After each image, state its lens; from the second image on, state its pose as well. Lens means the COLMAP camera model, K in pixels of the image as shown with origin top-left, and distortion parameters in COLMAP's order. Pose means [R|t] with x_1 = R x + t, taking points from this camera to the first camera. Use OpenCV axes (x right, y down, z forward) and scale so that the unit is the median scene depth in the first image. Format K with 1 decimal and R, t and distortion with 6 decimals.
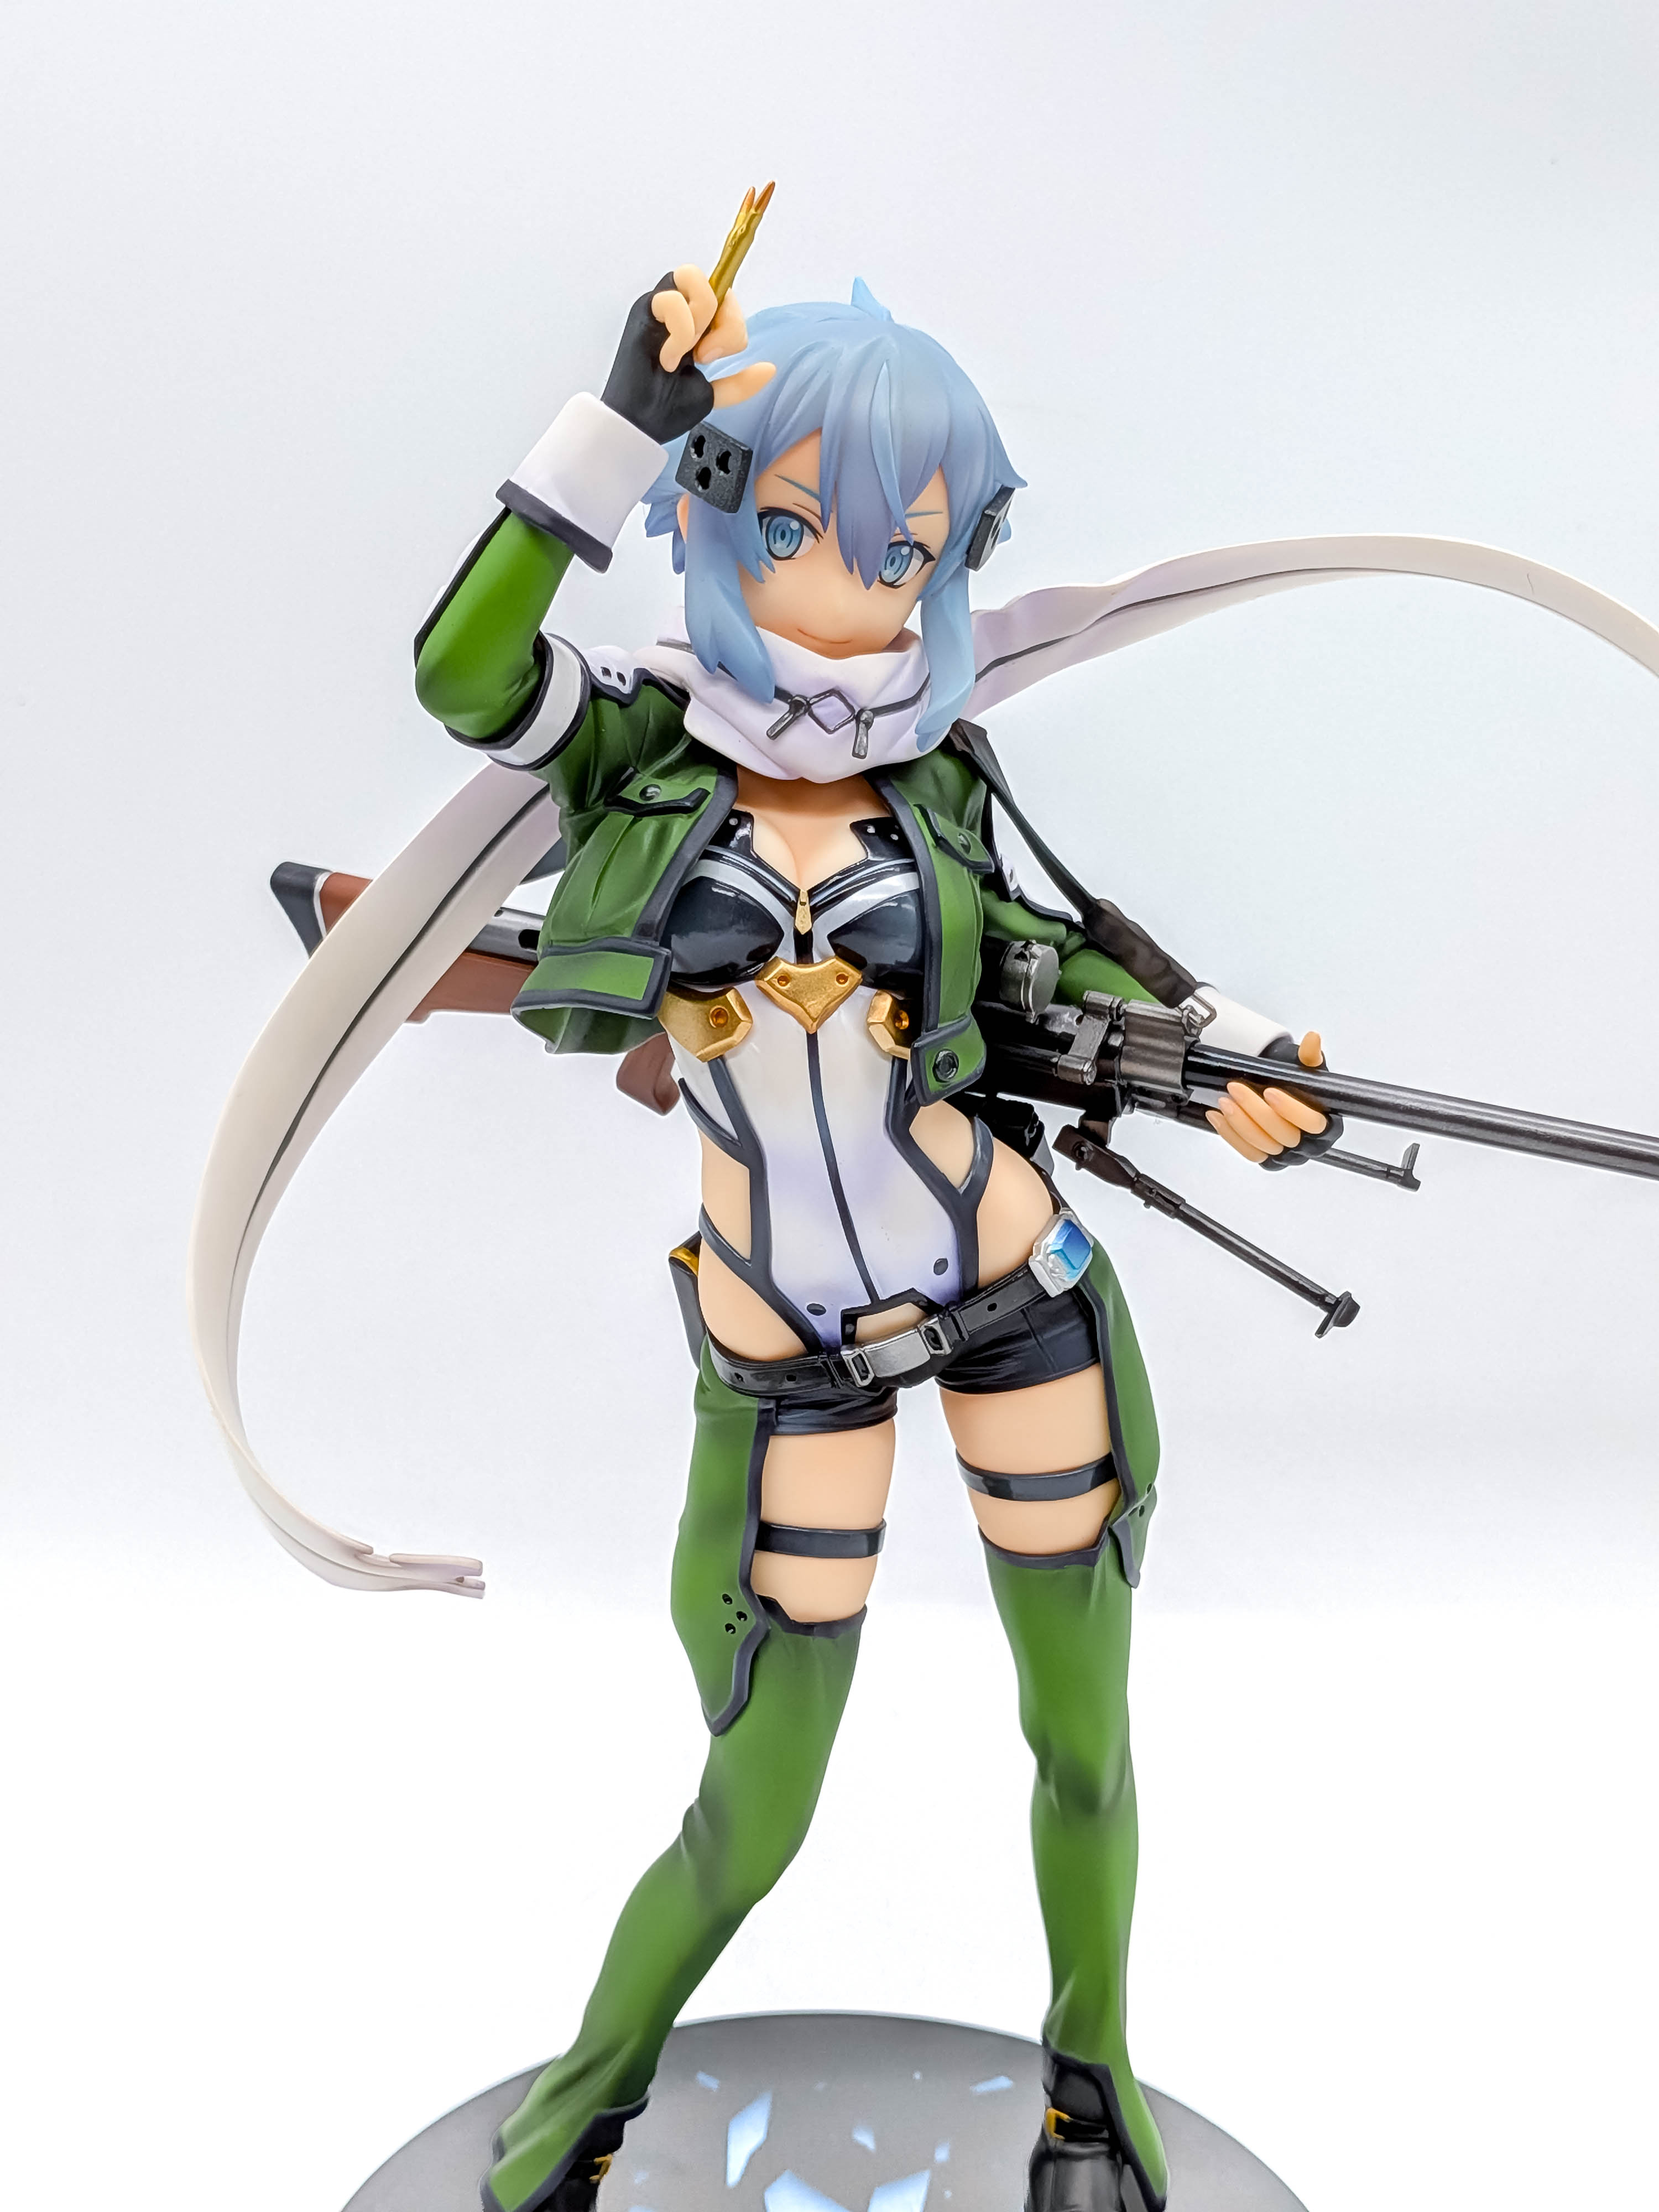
lens RADIAL K [[3357.8, 0, 777.3], [0, 3357.8, 1106.6], [0, 0, 1]] dist [0.141719, -0.056066]
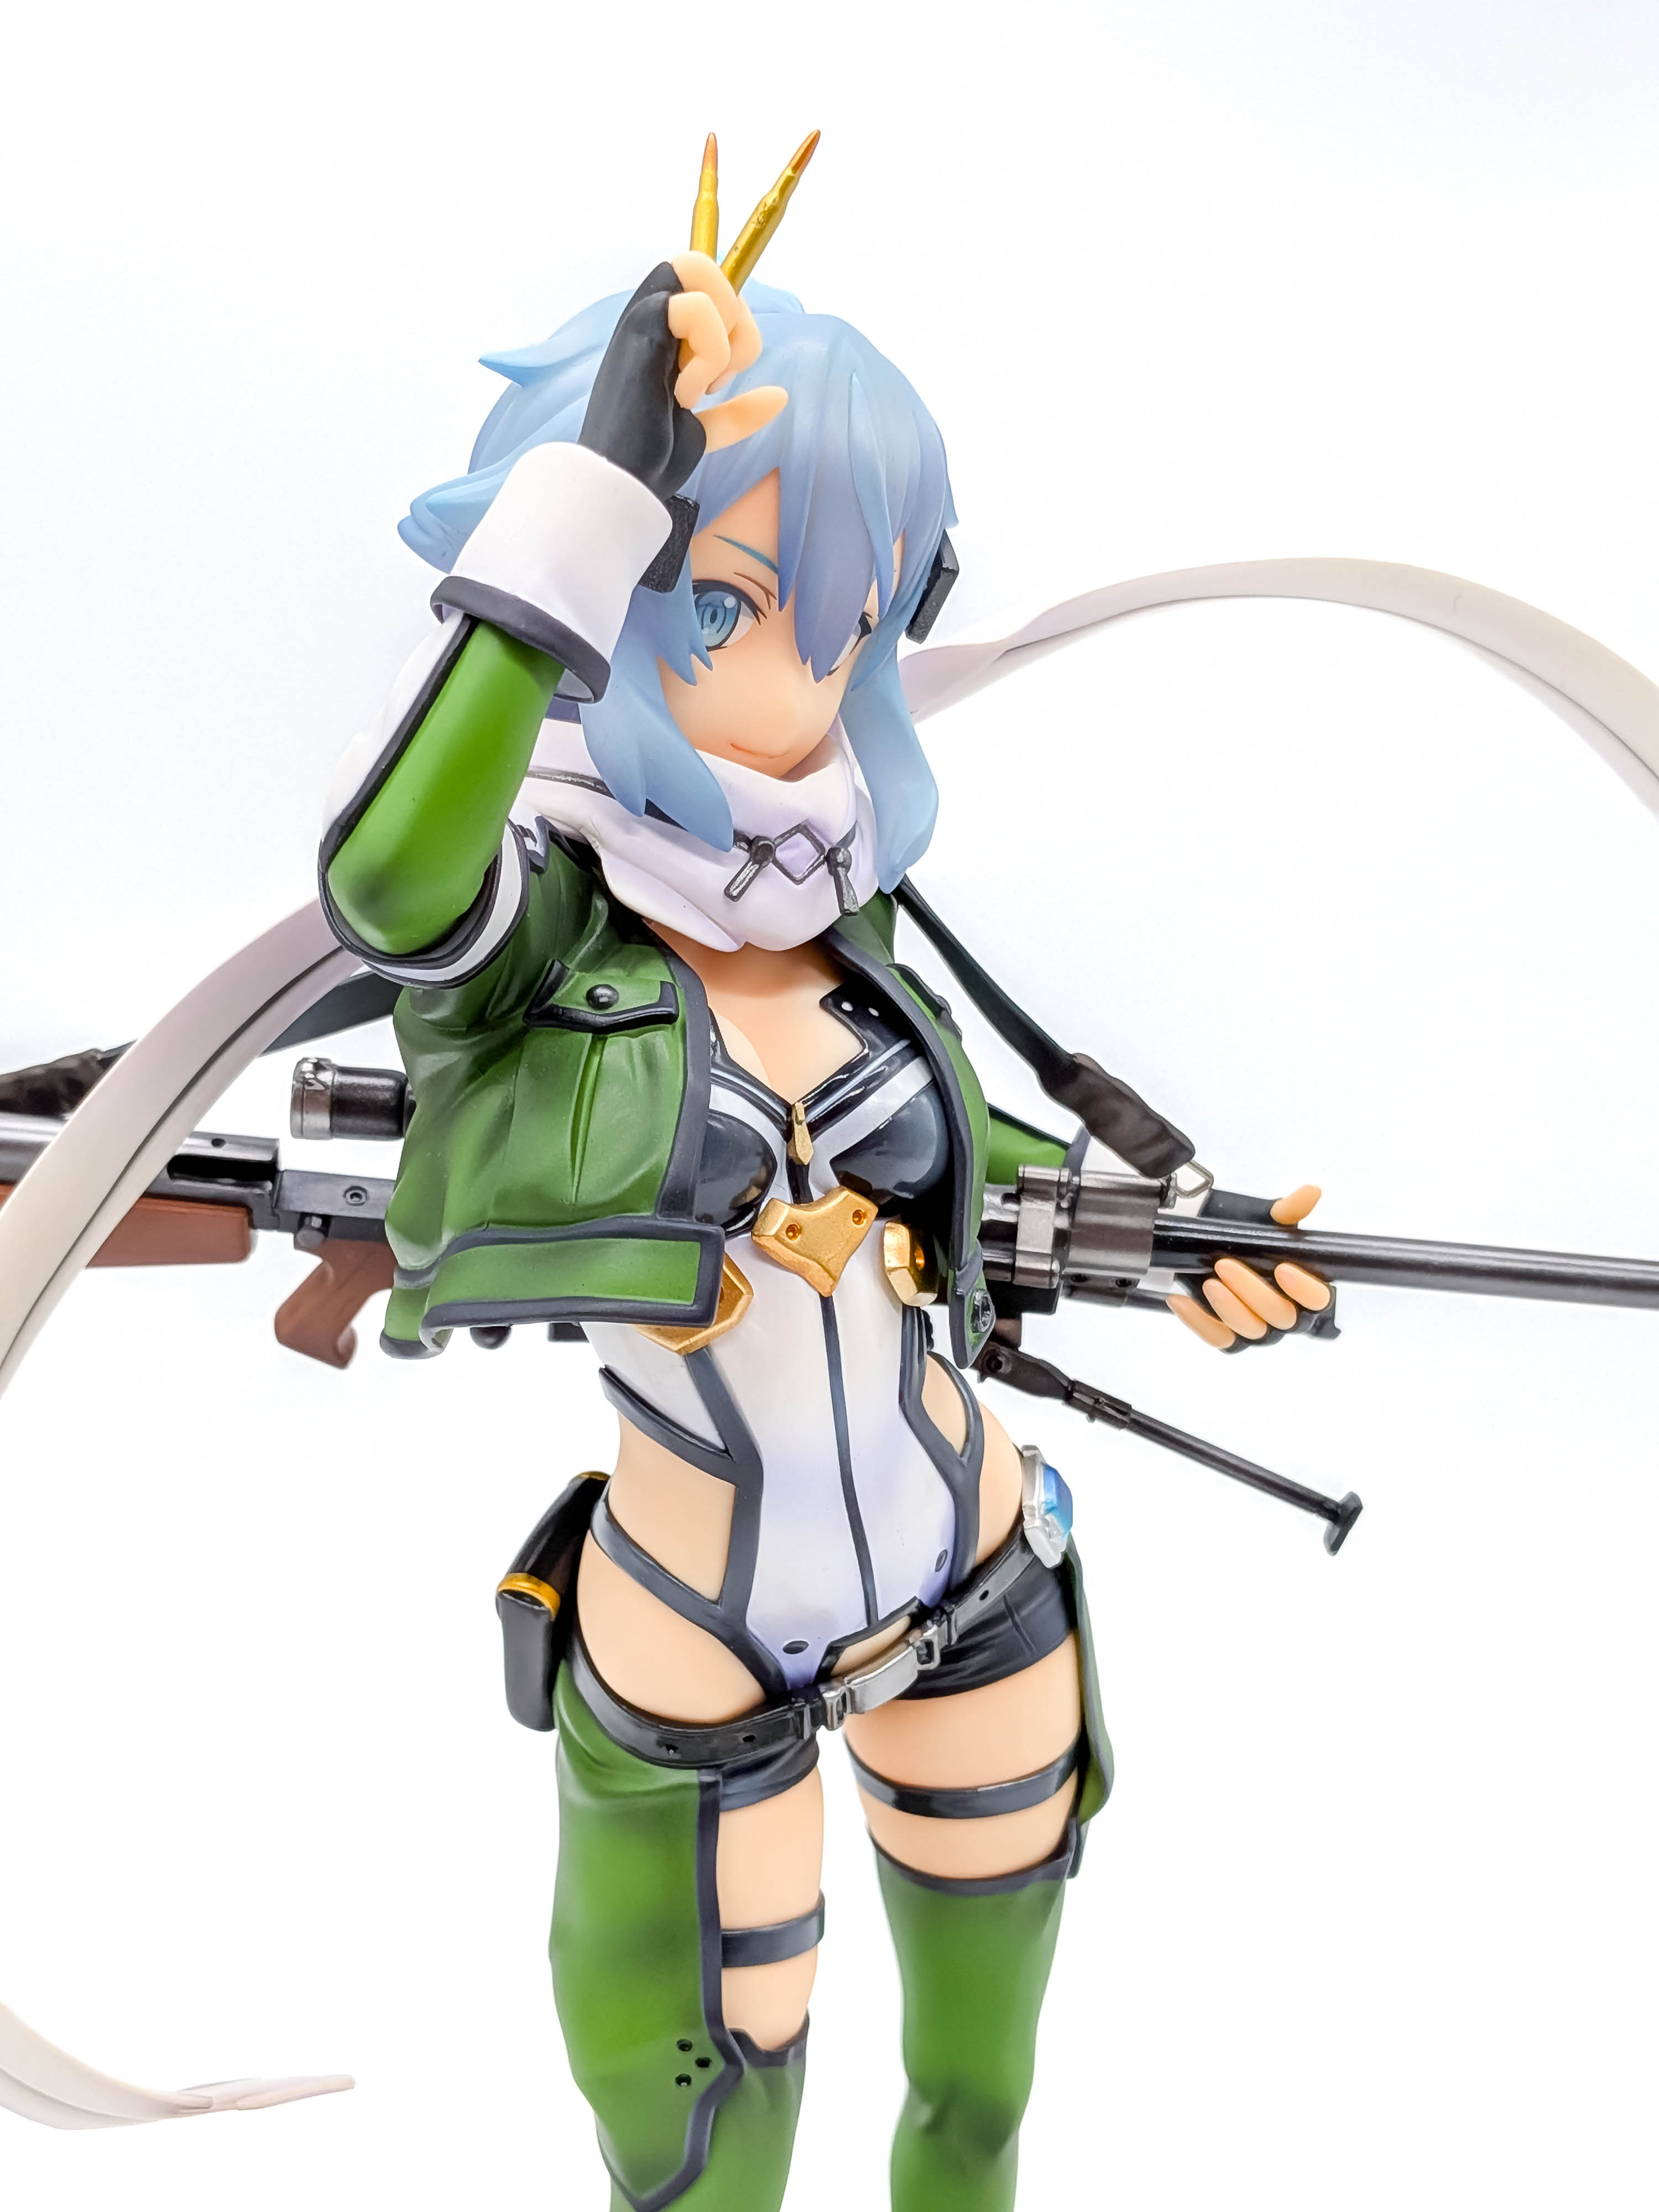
lens RADIAL K [[3328.1, 0, 739.7], [0, 3328.1, 1111.6], [0, 0, 1]] dist [0.123670, -0.042804]
pose [[0.902097, -0.127494, 0.412270, -0.296249], [0.108353, 0.991674, 0.069584, -0.112598], [-0.417709, -0.018101, 0.908401, 0.346573]]
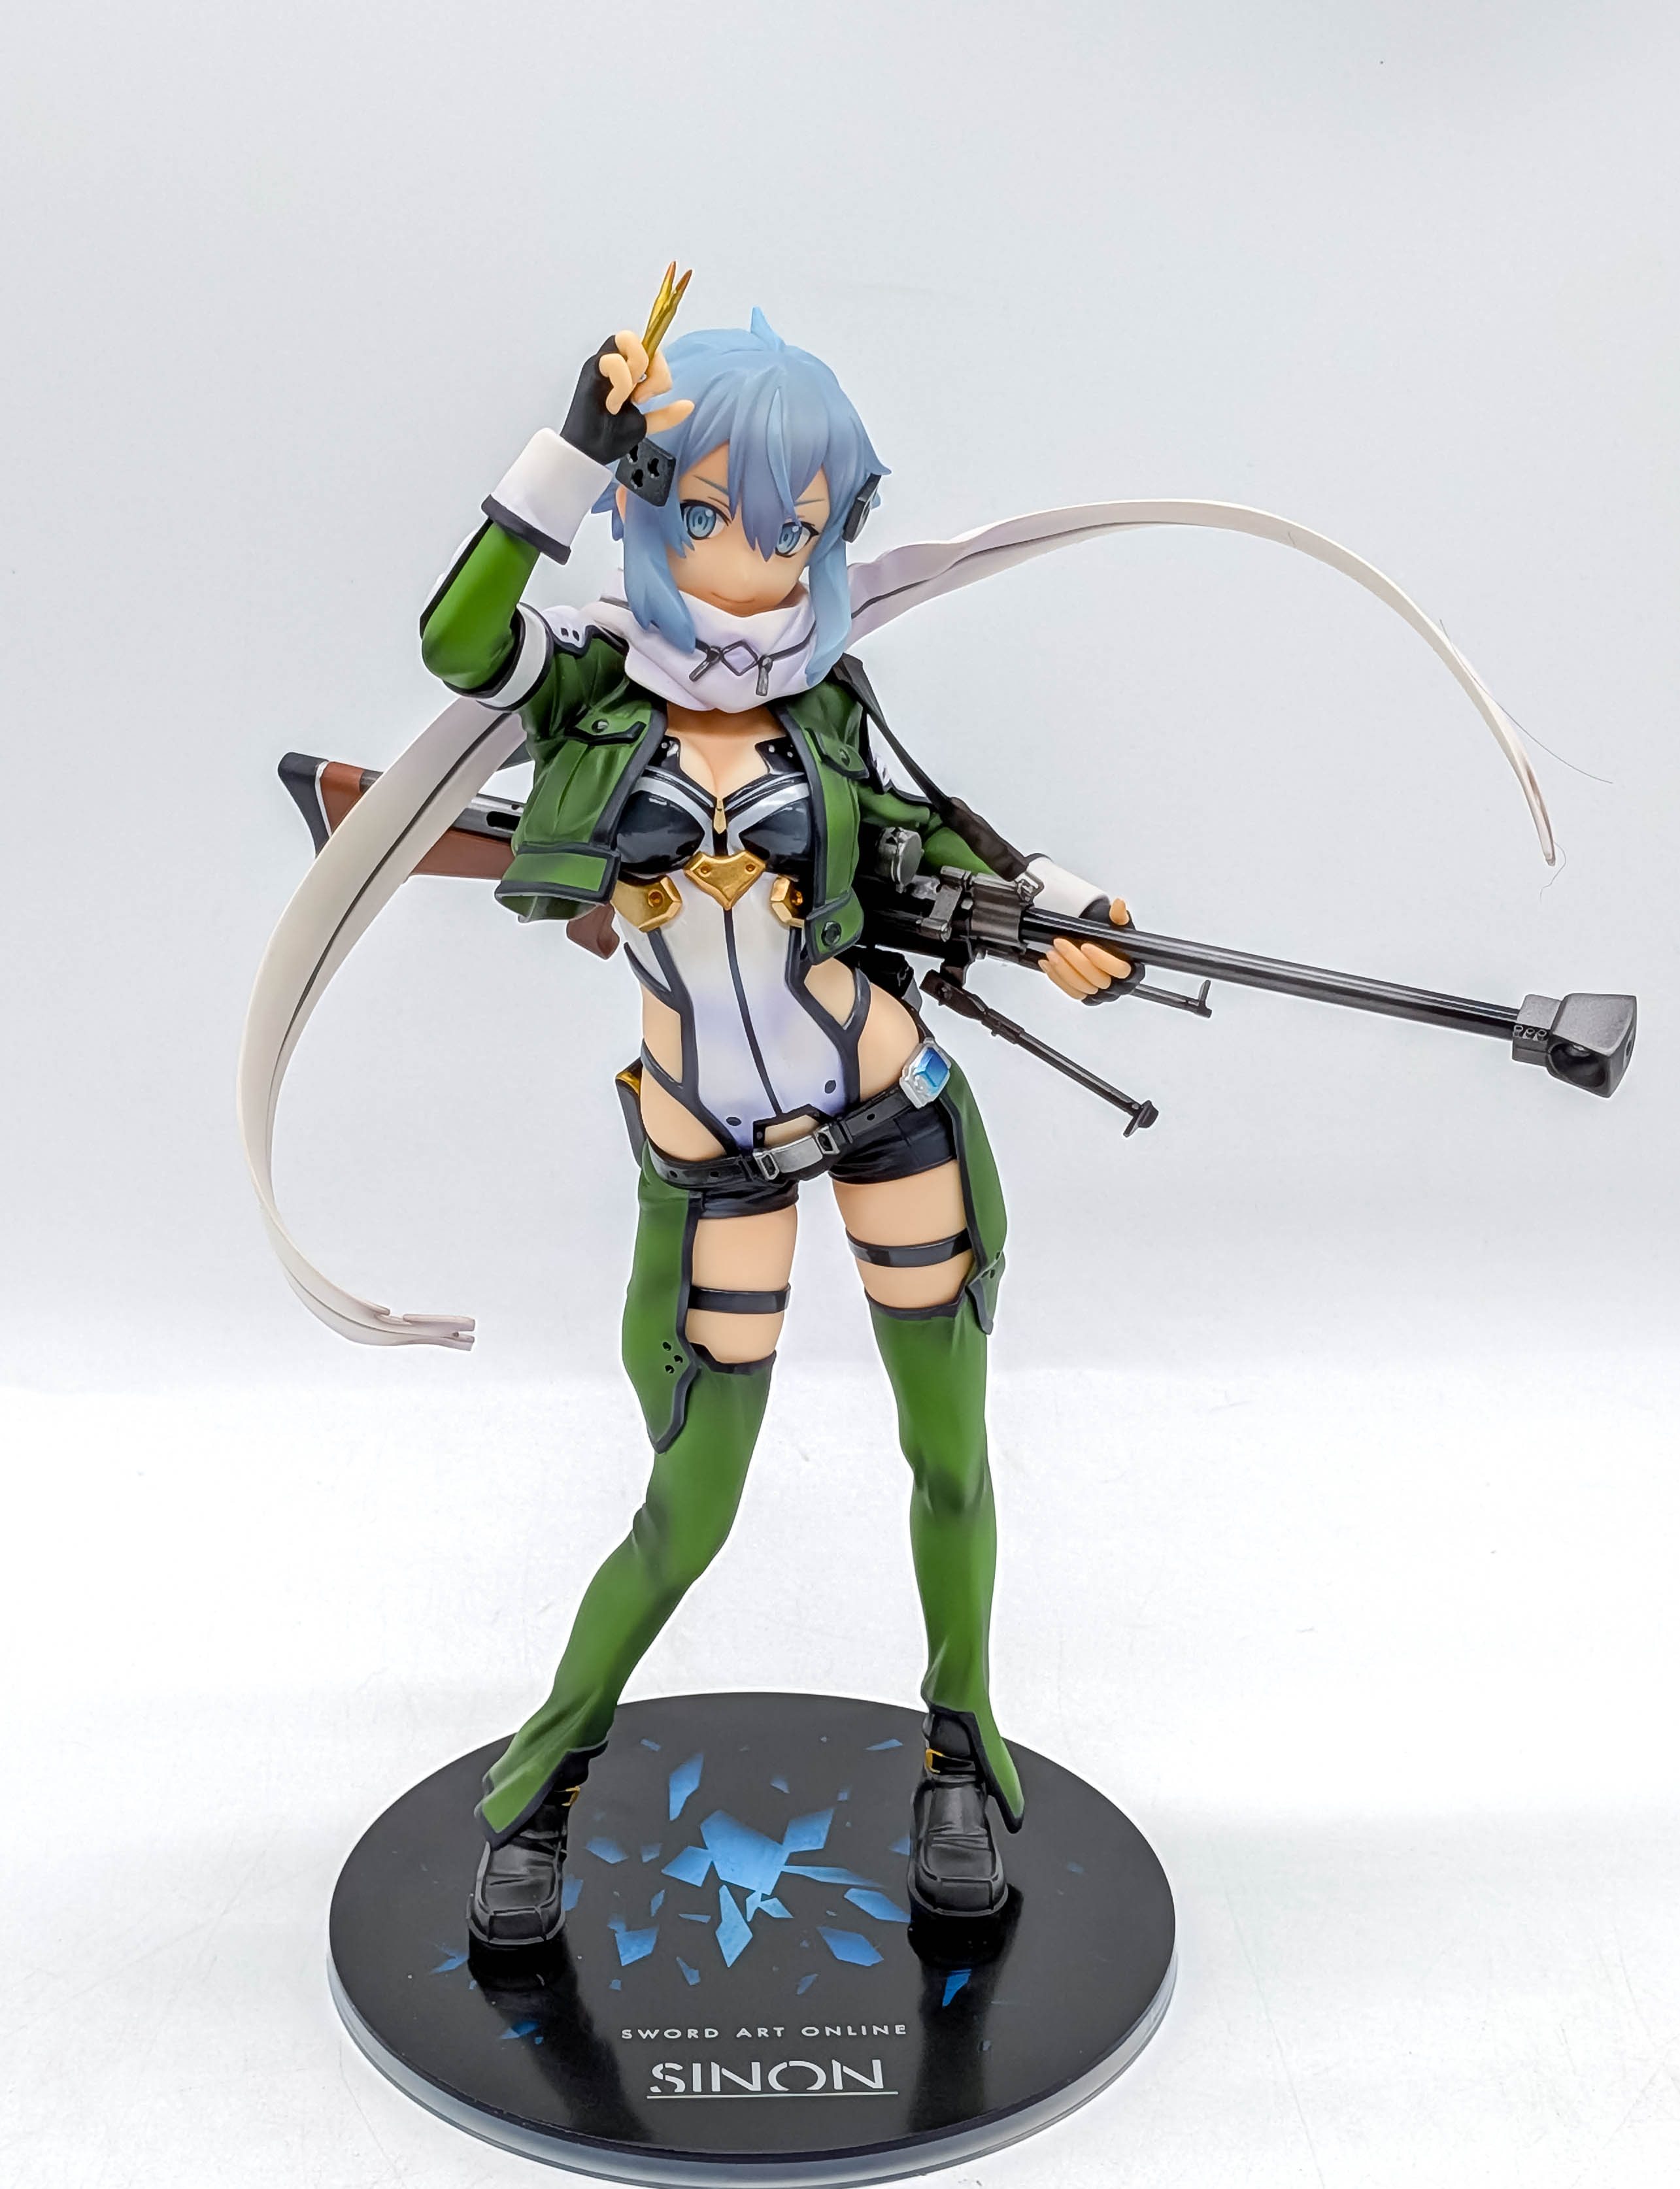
lens RADIAL K [[3930.8, 0, 701.3], [0, 3930.8, 1120.4], [0, 0, 1]] dist [0.237389, 0.036028]
pose [[0.999894, -0.013794, 0.004619, -0.007832], [0.013405, 0.997034, 0.075786, -0.055271], [-0.005651, -0.075716, 0.997113, -0.510265]]
